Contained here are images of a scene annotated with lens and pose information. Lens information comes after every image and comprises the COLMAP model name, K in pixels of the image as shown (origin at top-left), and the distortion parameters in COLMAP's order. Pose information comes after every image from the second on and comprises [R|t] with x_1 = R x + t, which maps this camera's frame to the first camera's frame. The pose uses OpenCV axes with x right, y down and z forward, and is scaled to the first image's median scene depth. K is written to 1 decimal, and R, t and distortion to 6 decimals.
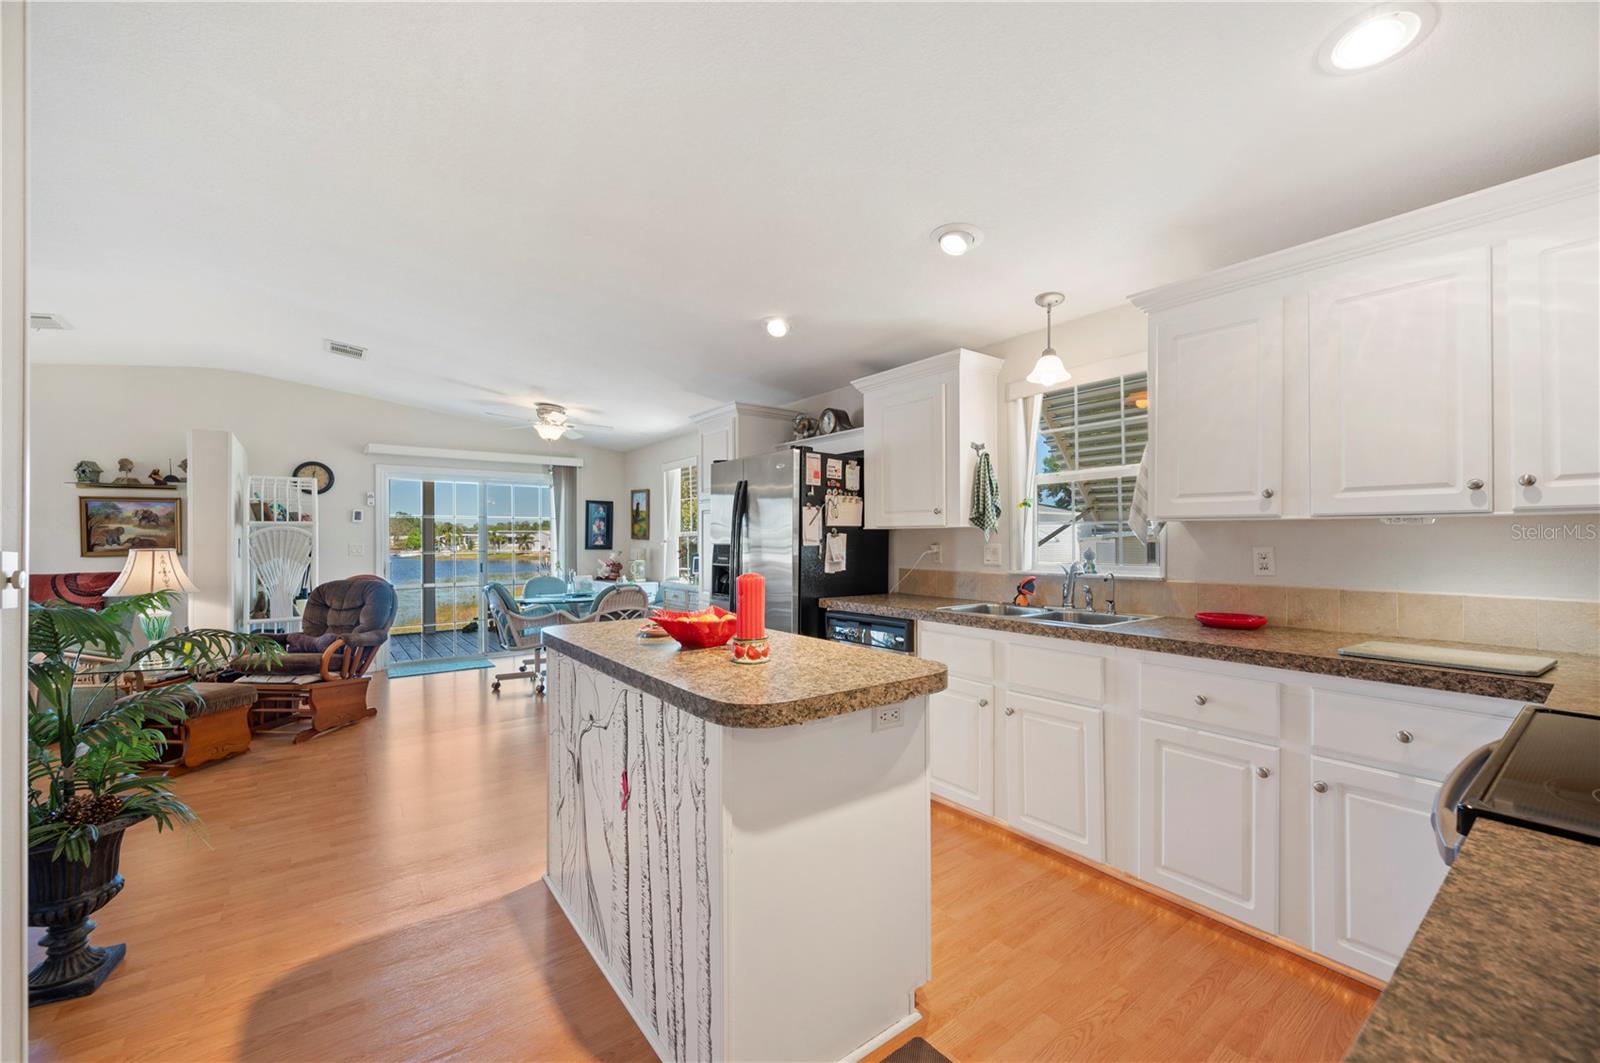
lens RADIAL K [[629.3, 0, 802.2], [0, 629.3, 534.5], [0, 0, 1]] dist [-0.002814, 0.000042]
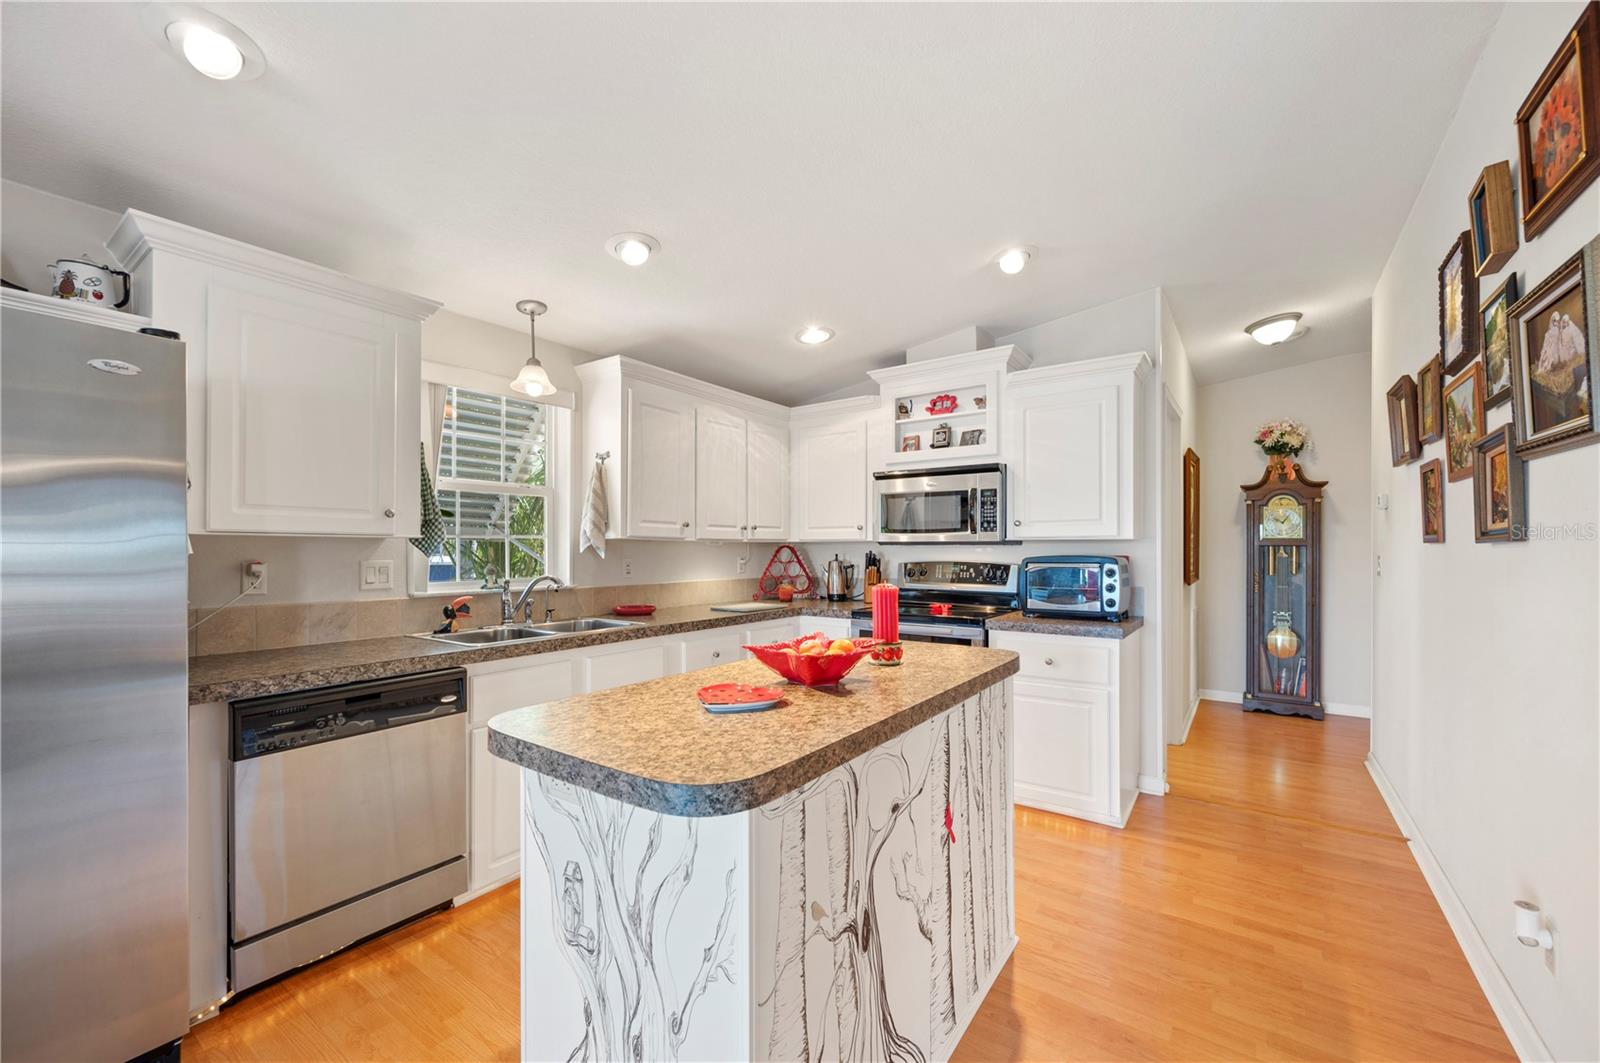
lens RADIAL K [[629.9, 0, 802.4], [0, 629.9, 546.6], [0, 0, 1]] dist [-0.000507, 0.000002]
pose [[-0.297623, 0.009349, 0.954638, -0.504080], [-0.003053, 0.999938, -0.010745, 0.004698], [-0.954678, -0.006112, -0.297576, 0.677670]]
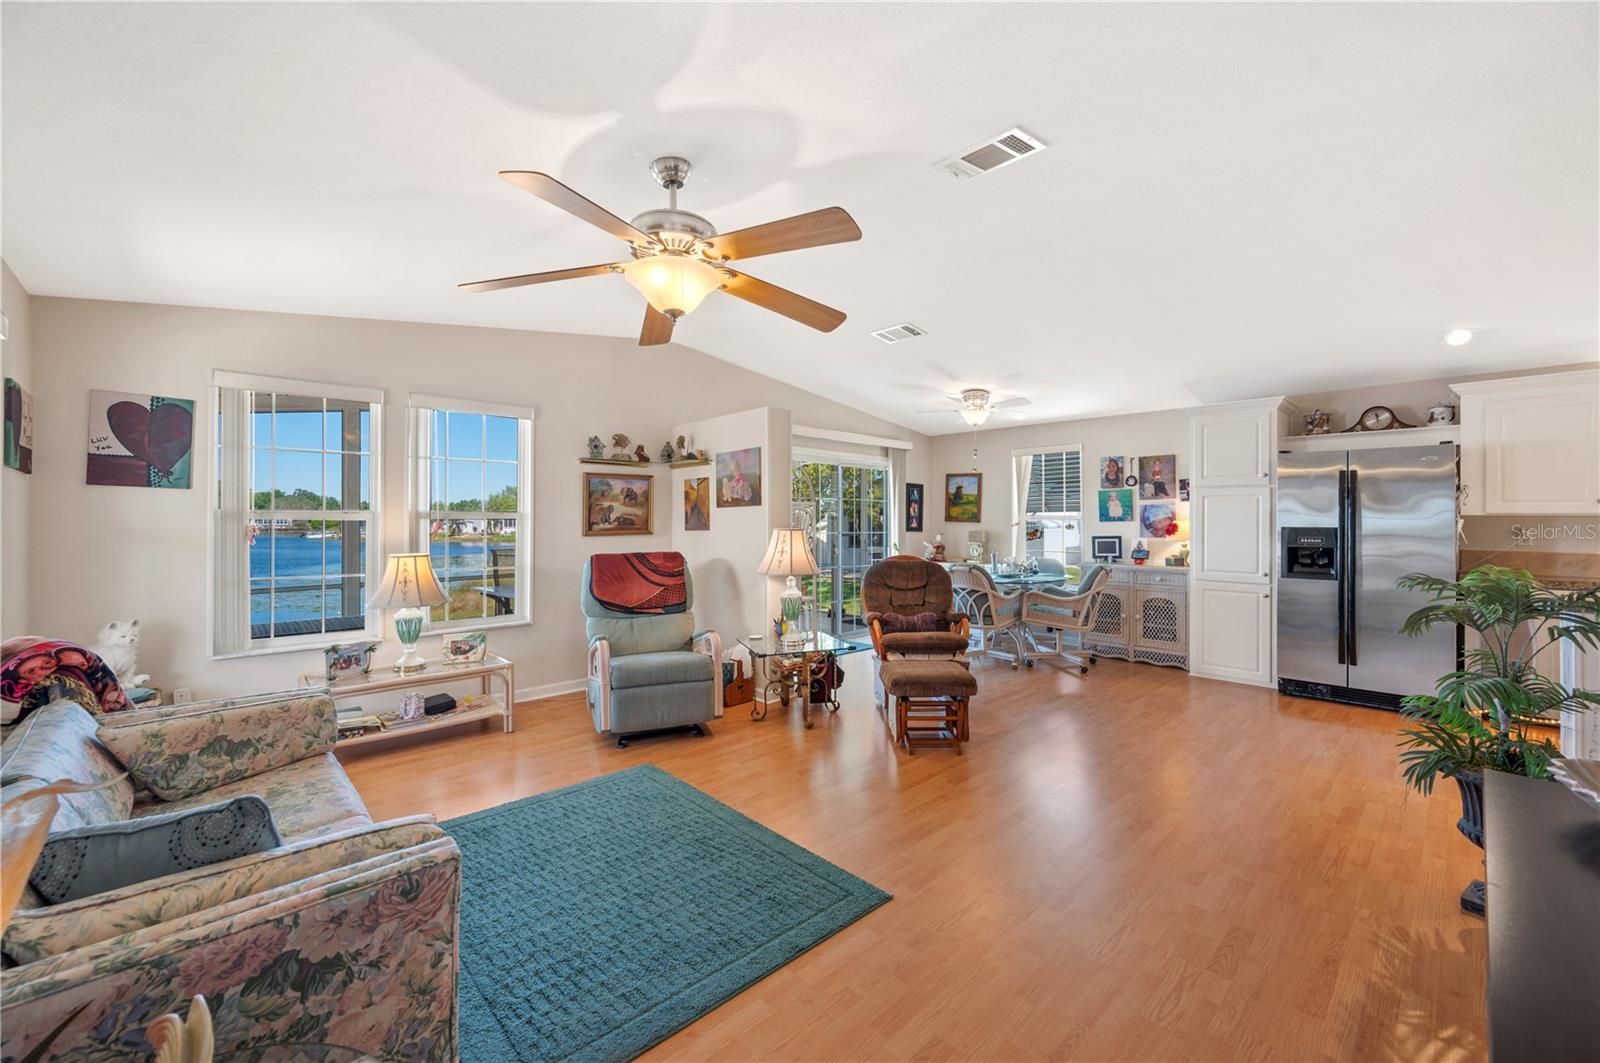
lens RADIAL K [[640.7, 0, 806.4], [0, 640.7, 522.1], [0, 0, 1]] dist [0.000156, 0.000026]
pose [[0.993109, 0.008473, 0.116886, -1.218617], [-0.009261, 0.999938, 0.006201, 0.007028], [-0.116826, -0.007240, 0.993126, -0.009891]]
